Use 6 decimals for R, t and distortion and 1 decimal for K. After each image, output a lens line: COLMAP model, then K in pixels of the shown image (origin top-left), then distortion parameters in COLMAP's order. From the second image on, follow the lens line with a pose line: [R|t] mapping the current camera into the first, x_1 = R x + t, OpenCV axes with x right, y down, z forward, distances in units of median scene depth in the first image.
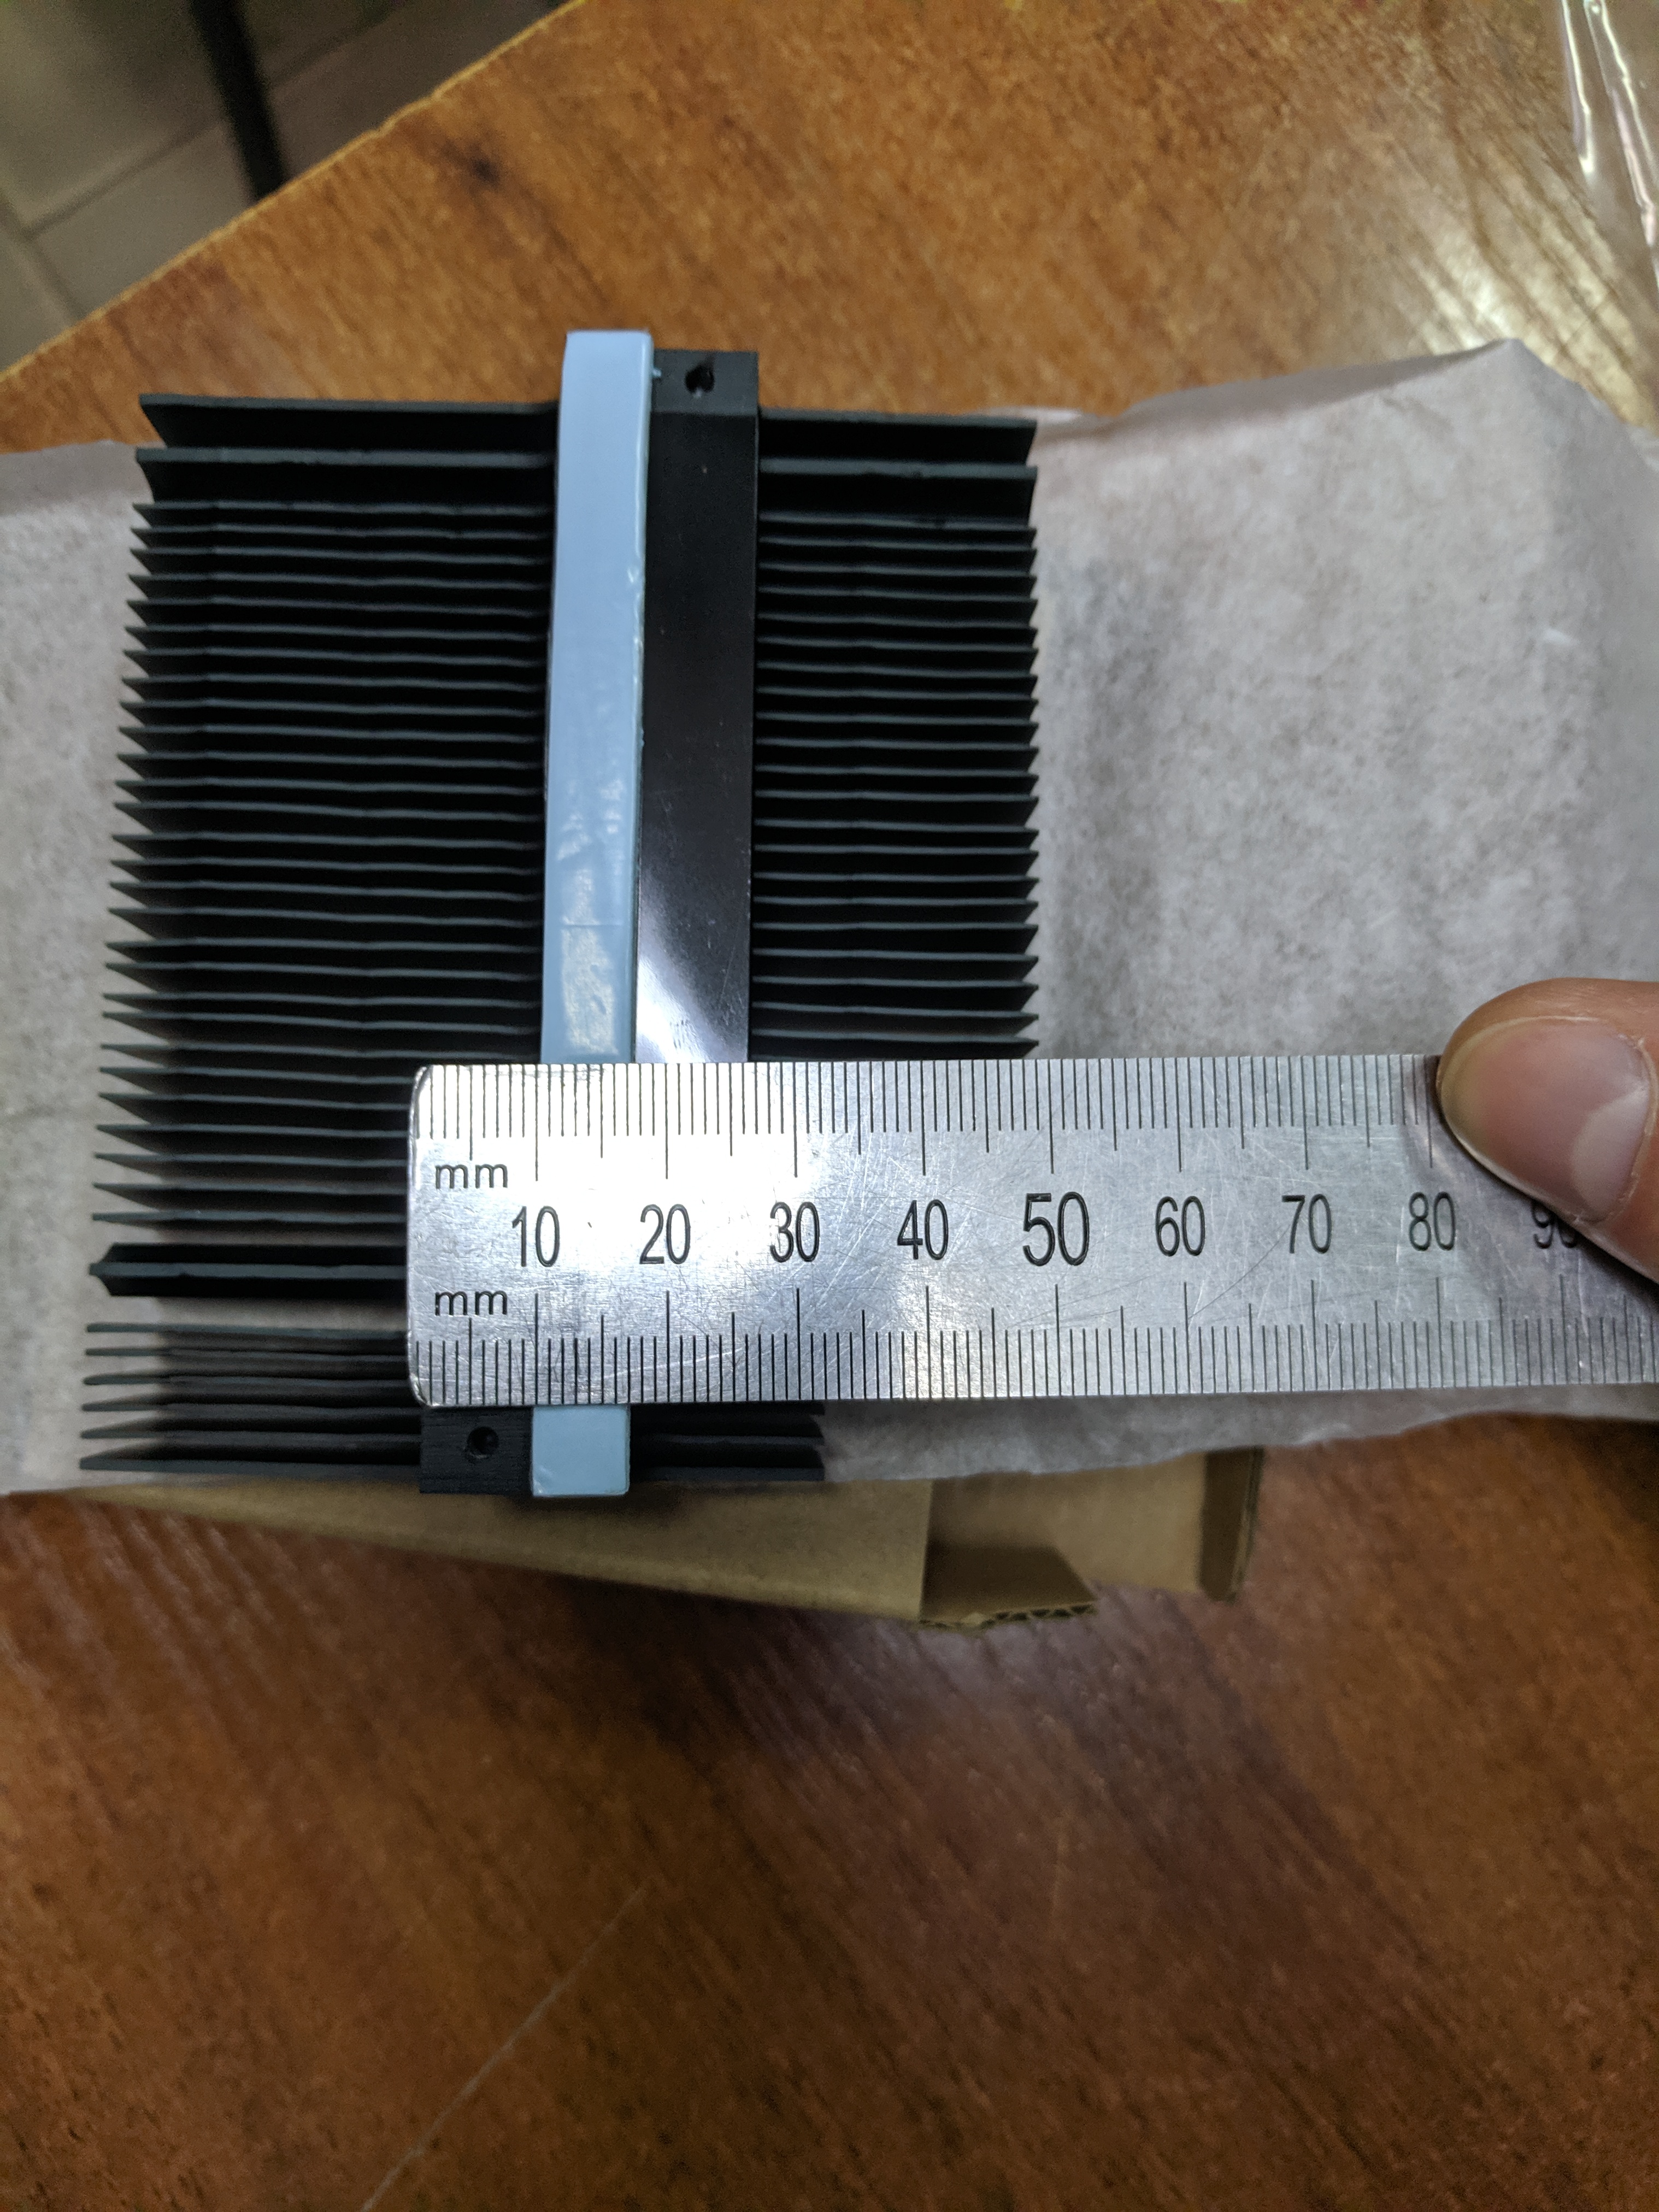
lens RADIAL K [[1720.9, 0, 831.8], [0, 1720.9, 1043.0], [0, 0, 1]] dist [-0.069344, 0.057097]
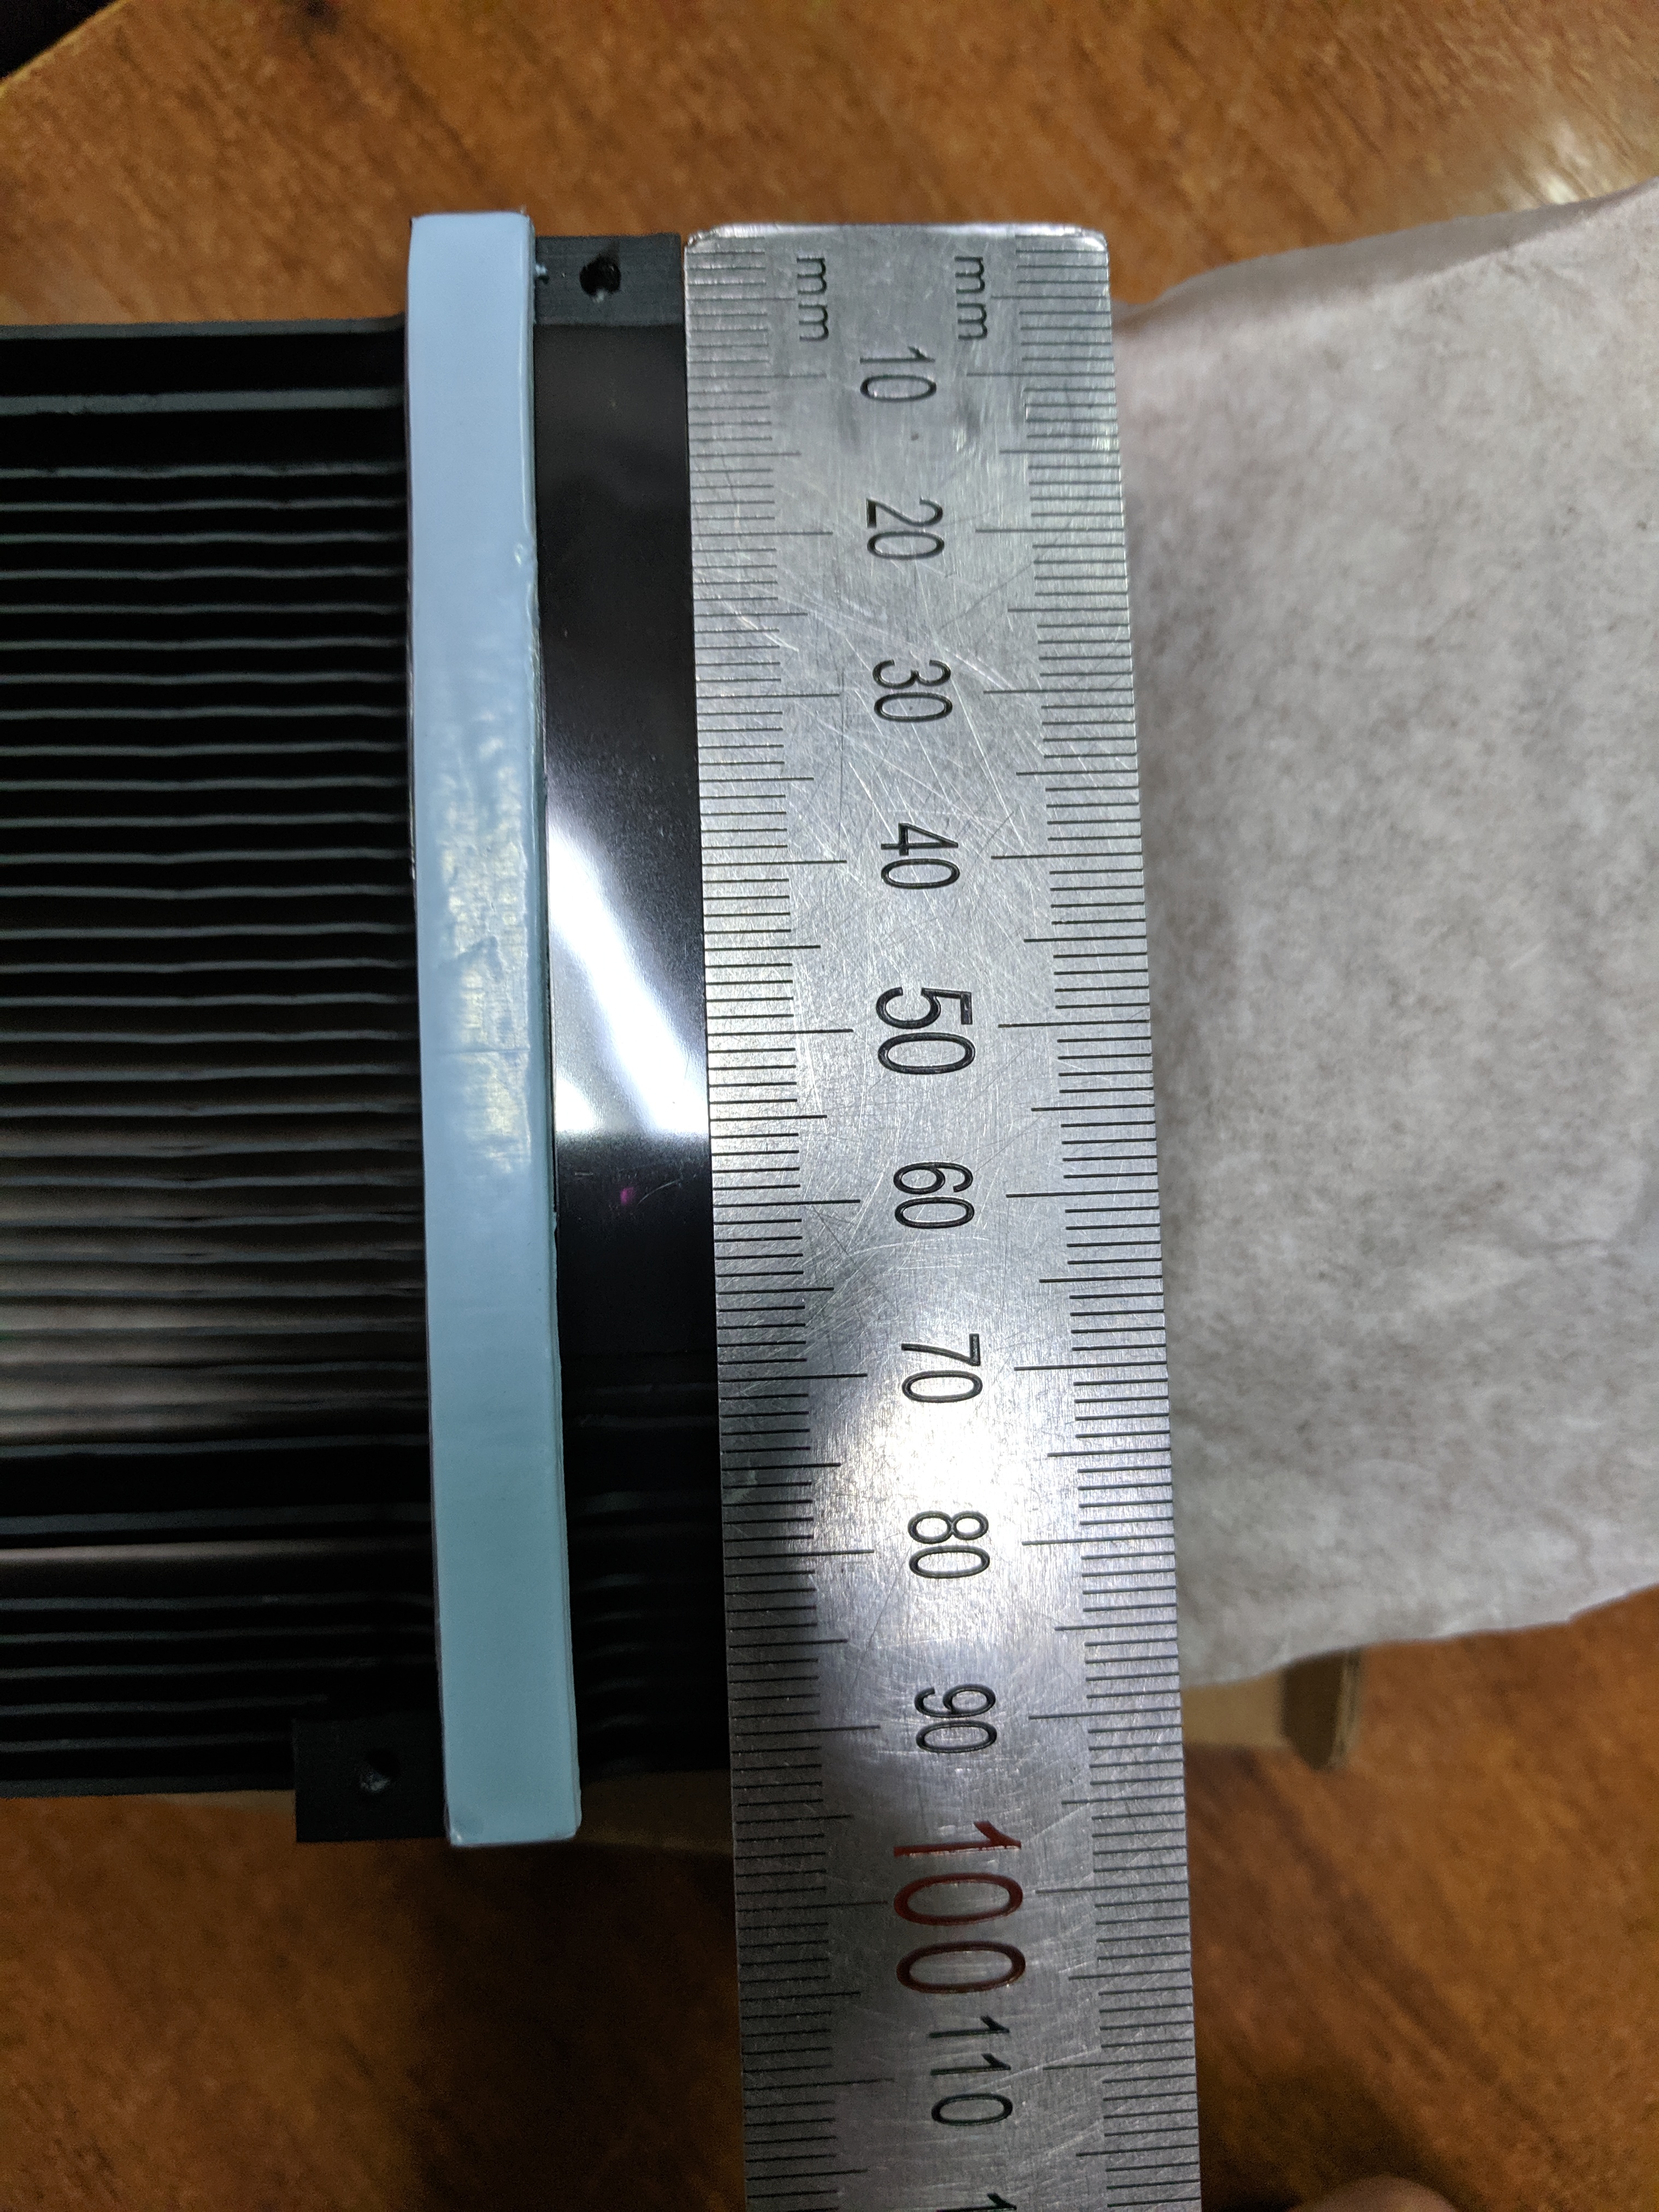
lens RADIAL K [[1653.2, 0, 826.4], [0, 1653.2, 1024.1], [0, 0, 1]] dist [-0.020546, -0.003518]
pose [[0.998552, -0.046193, 0.027571, -0.012128], [0.044558, 0.997366, 0.057235, -0.084767], [-0.030142, -0.055924, 0.997980, 0.230221]]
